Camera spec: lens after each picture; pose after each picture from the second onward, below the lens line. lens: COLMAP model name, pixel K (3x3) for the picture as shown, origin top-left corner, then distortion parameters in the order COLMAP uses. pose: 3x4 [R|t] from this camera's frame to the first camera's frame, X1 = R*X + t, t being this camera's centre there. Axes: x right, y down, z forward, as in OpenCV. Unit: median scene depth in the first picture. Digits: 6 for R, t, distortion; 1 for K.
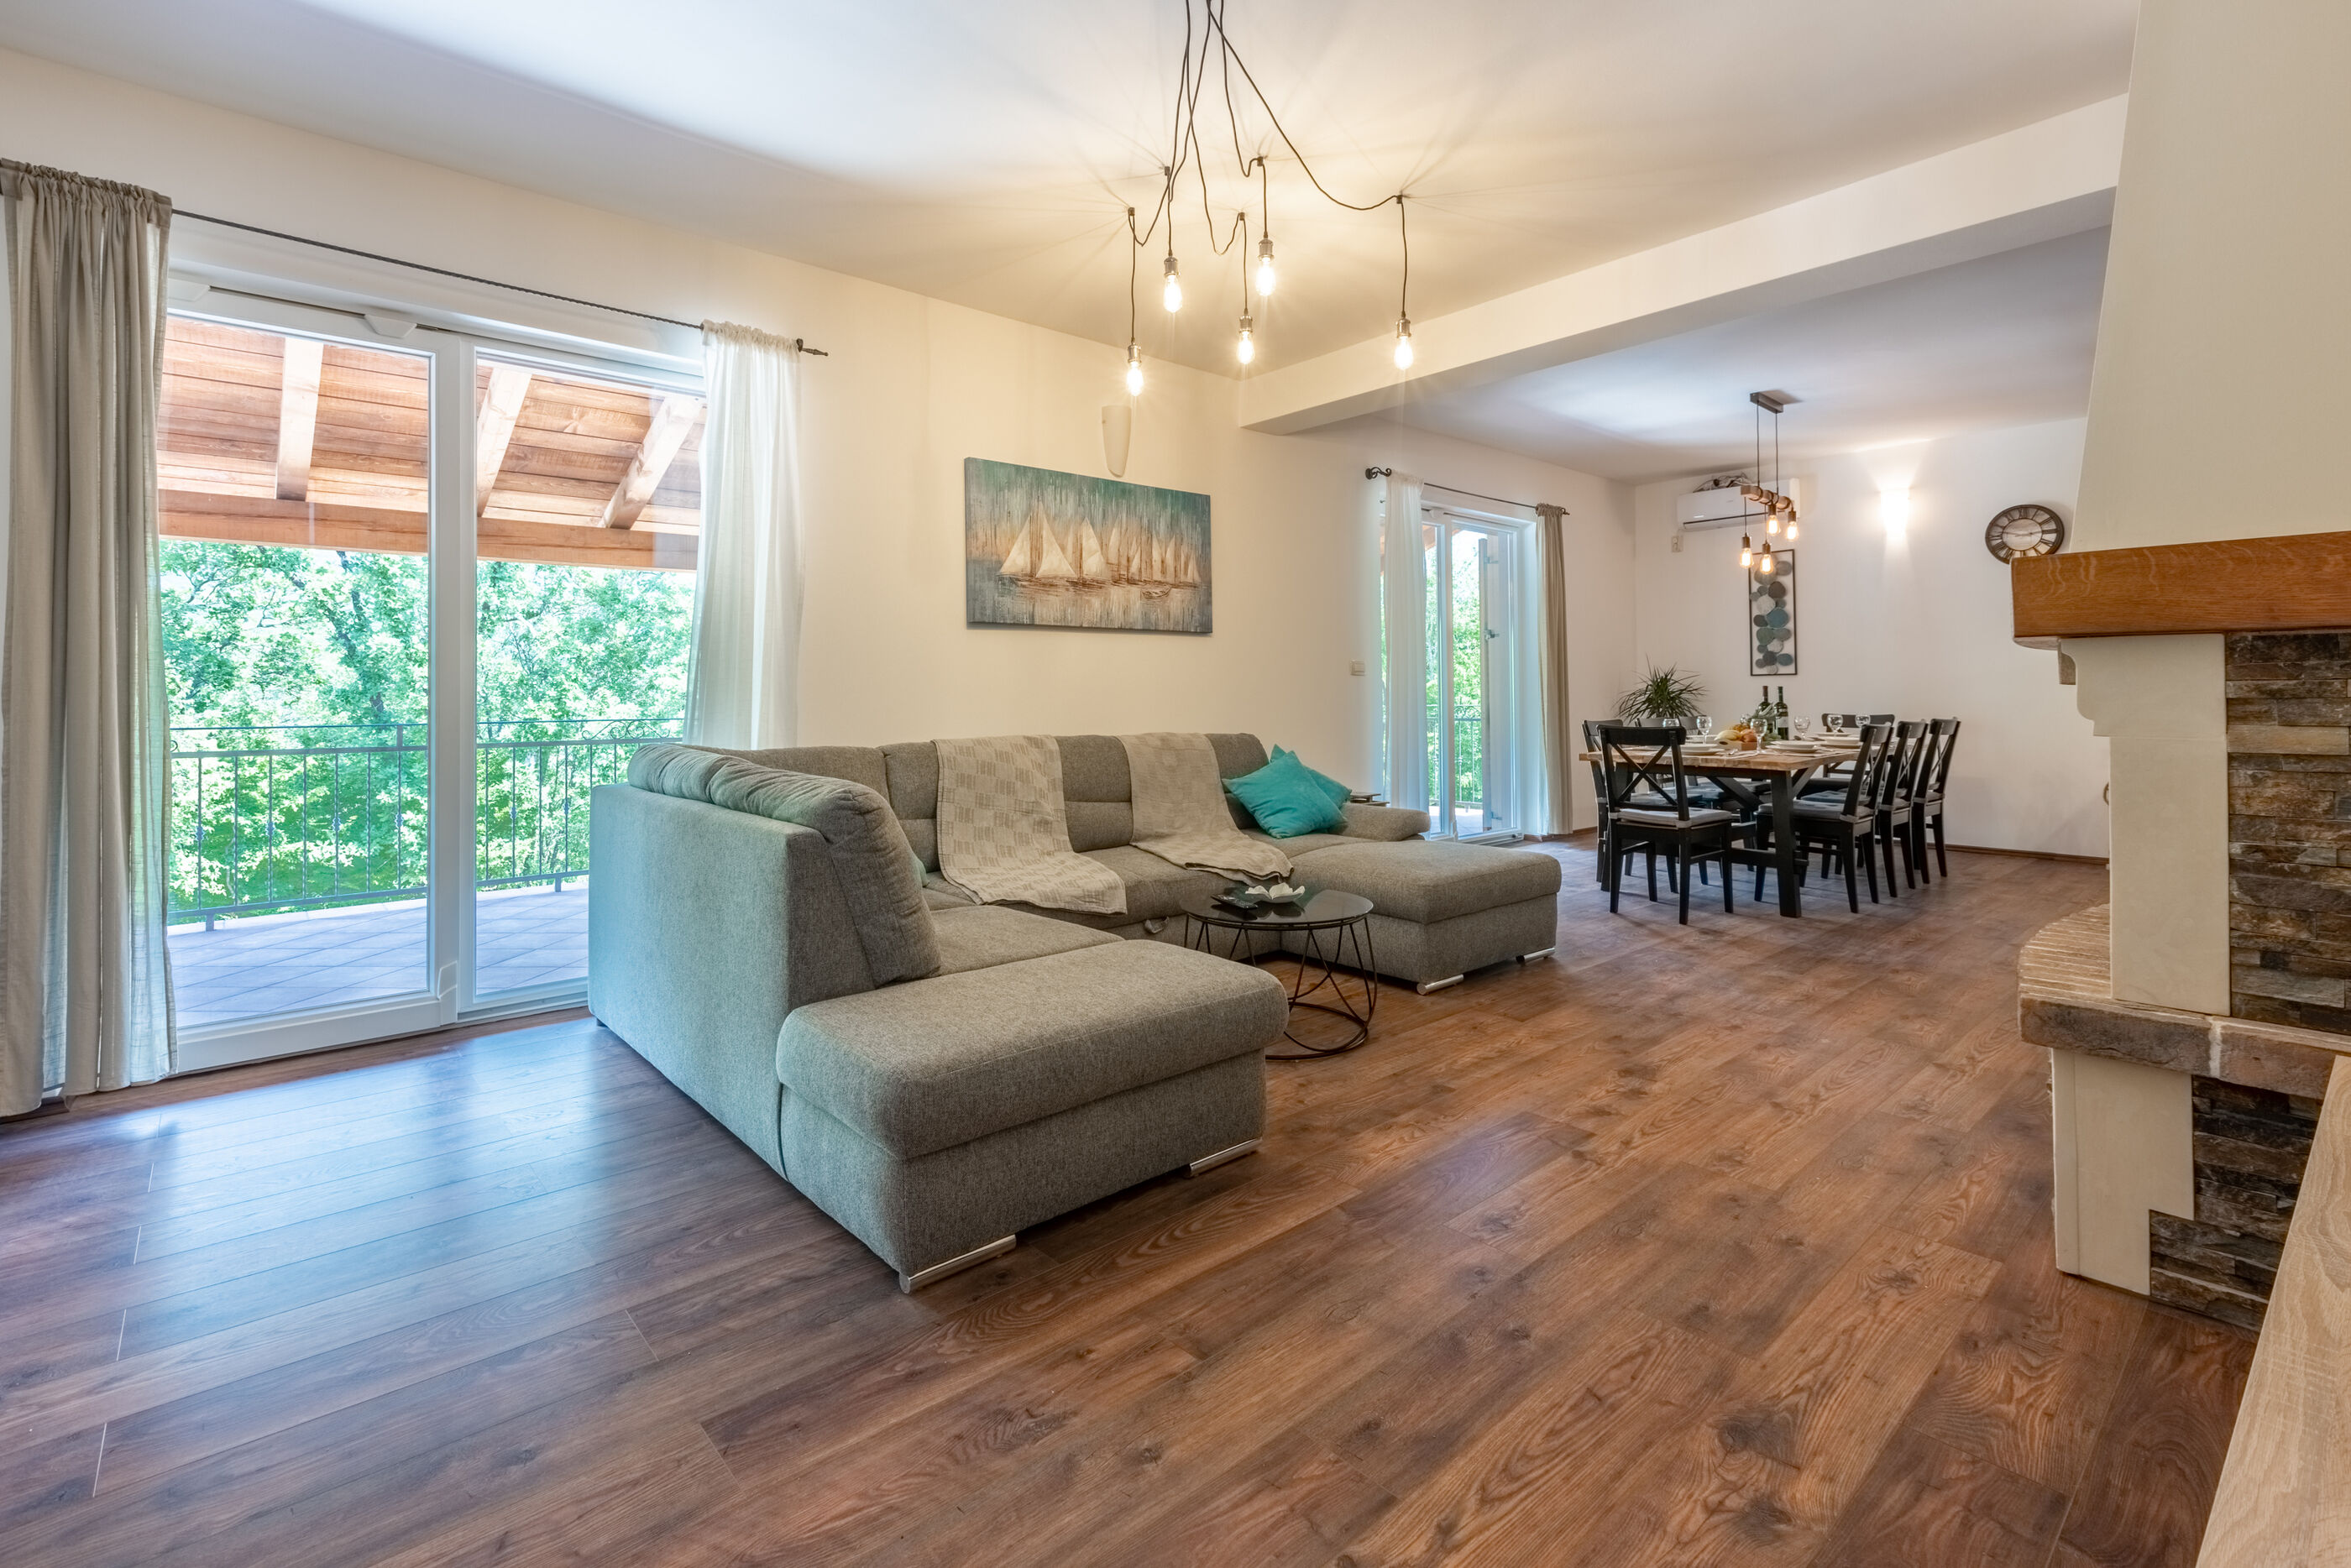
lens RADIAL K [[1052.8, 0, 1172.1], [0, 1052.8, 670.5], [0, 0, 1]] dist [0.001458, 0.000505]
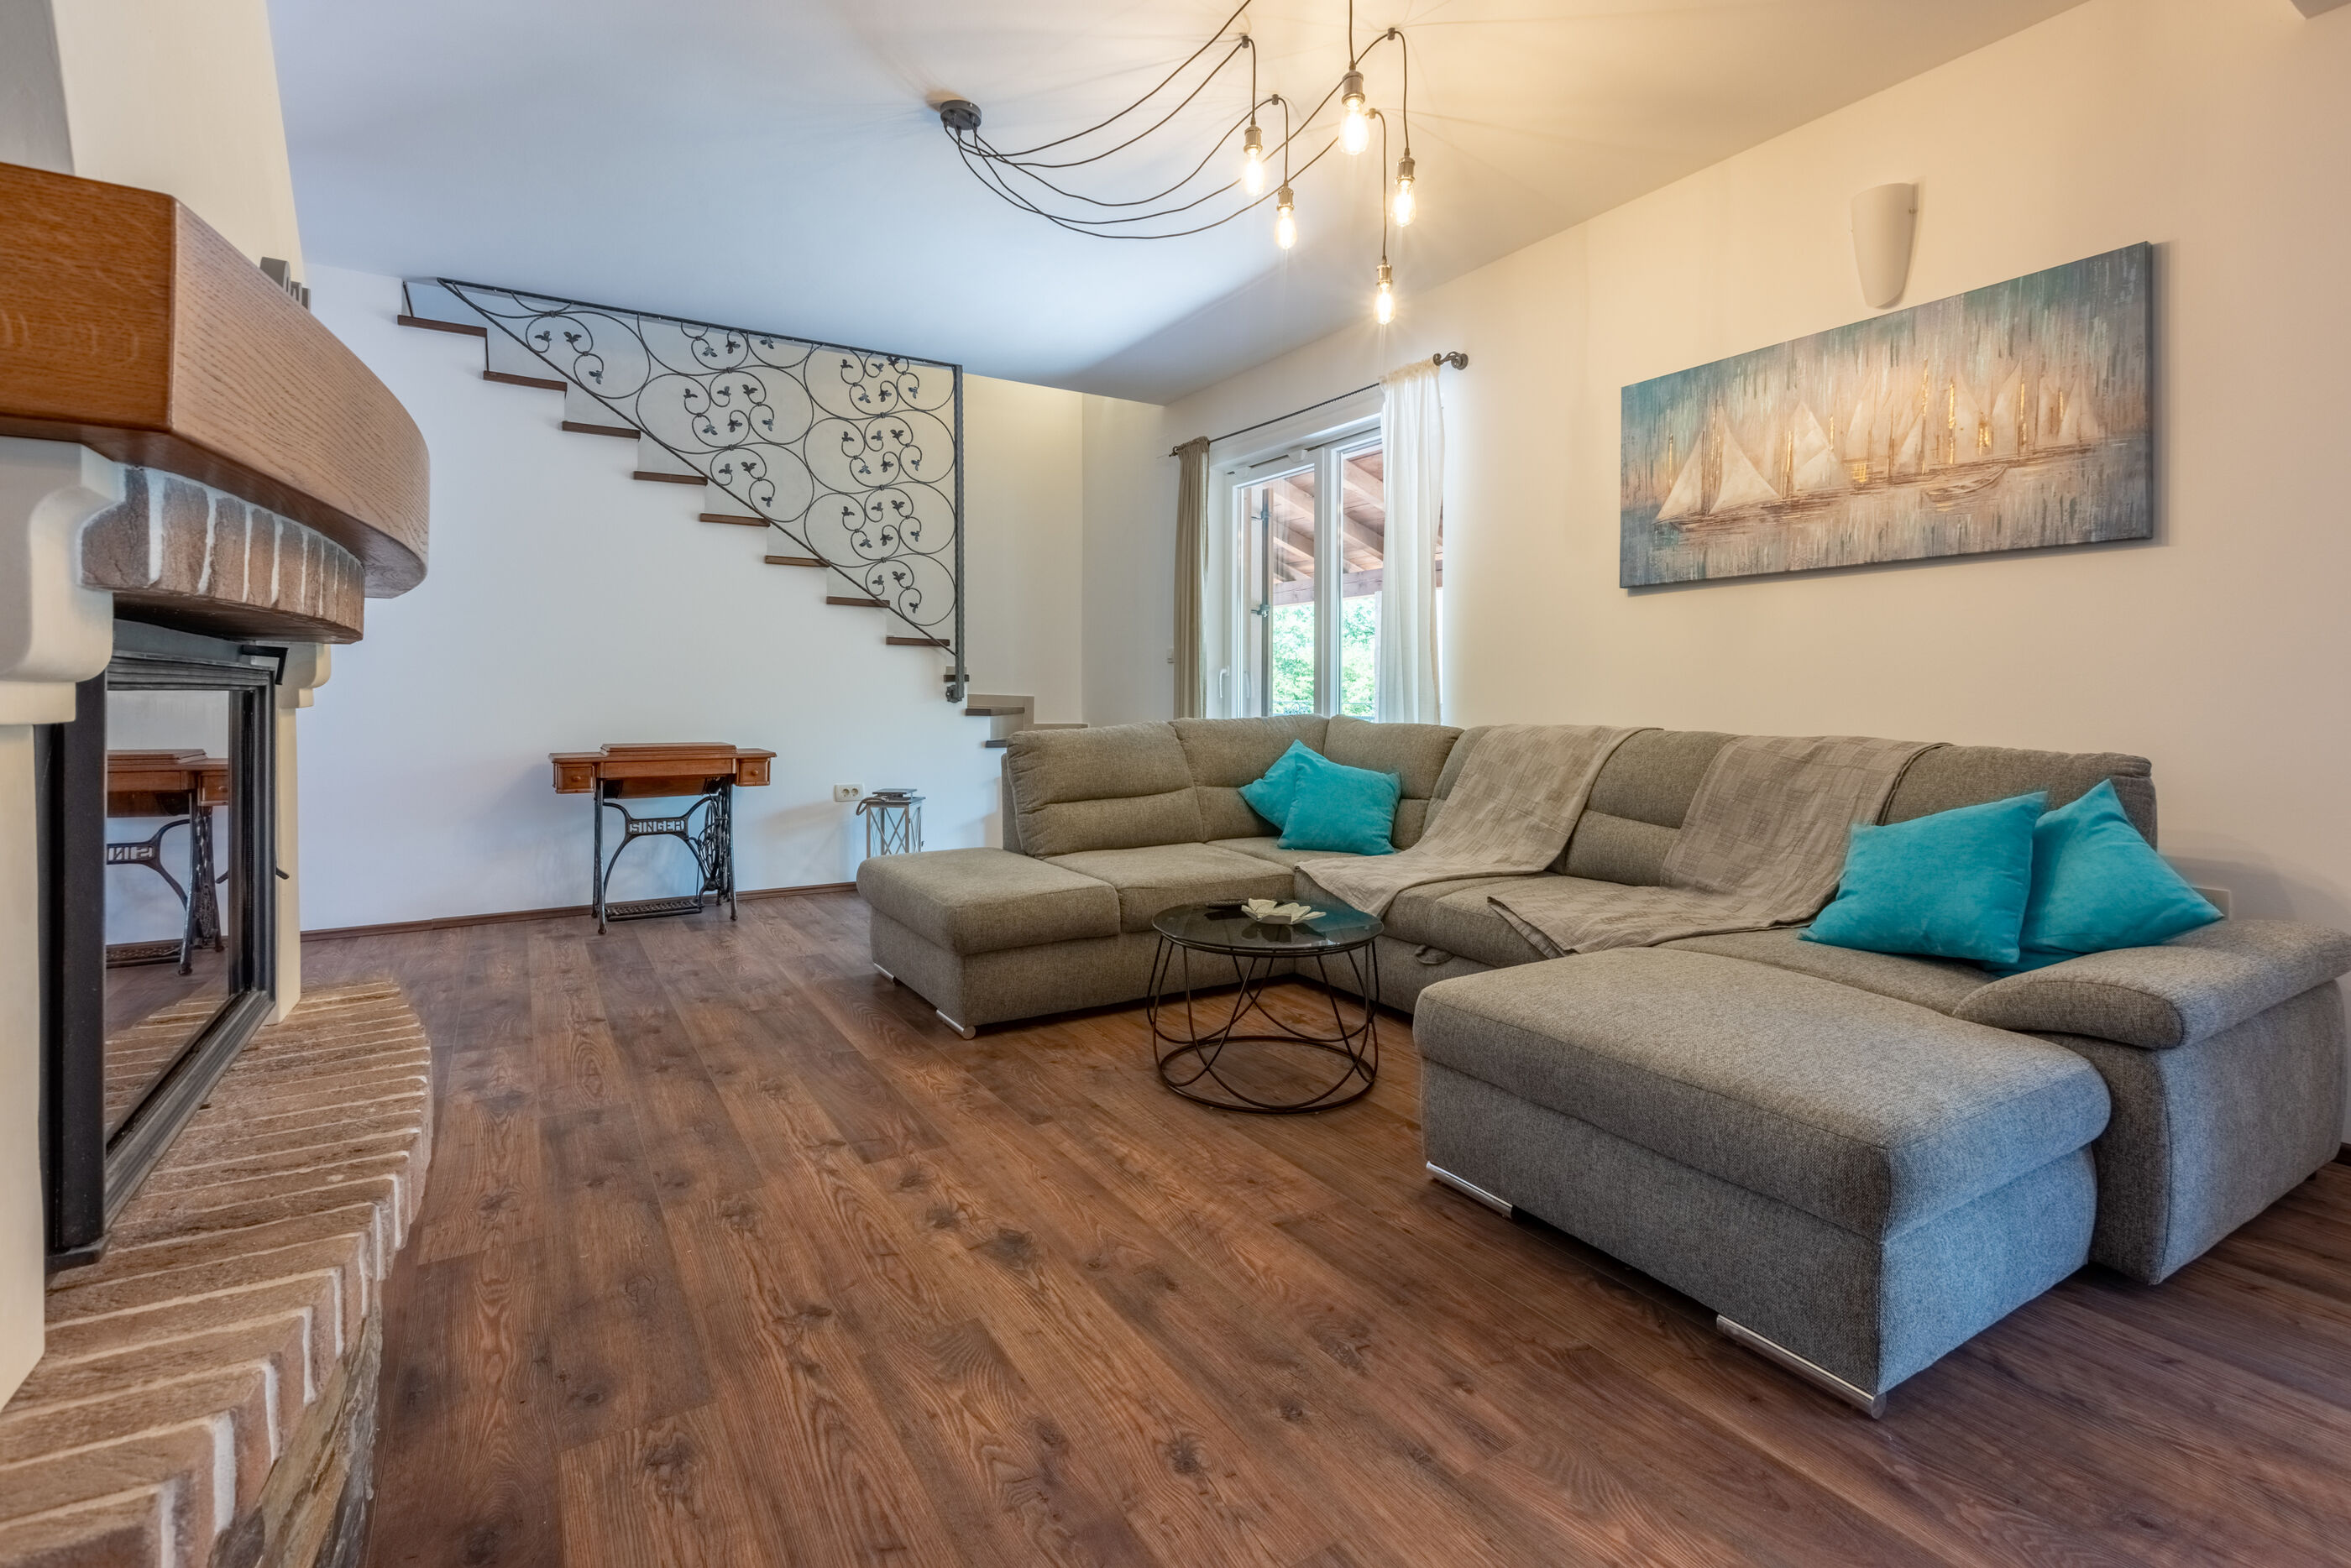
lens RADIAL K [[1100.3, 0, 1188.0], [0, 1100.3, 693.2], [0, 0, 1]] dist [0.000968, 0.000167]
pose [[-0.167831, 0.002333, -0.985813, 0.712397], [0.020275, 0.999794, -0.001086, 0.030201], [0.985607, -0.020170, -0.167843, 0.805081]]
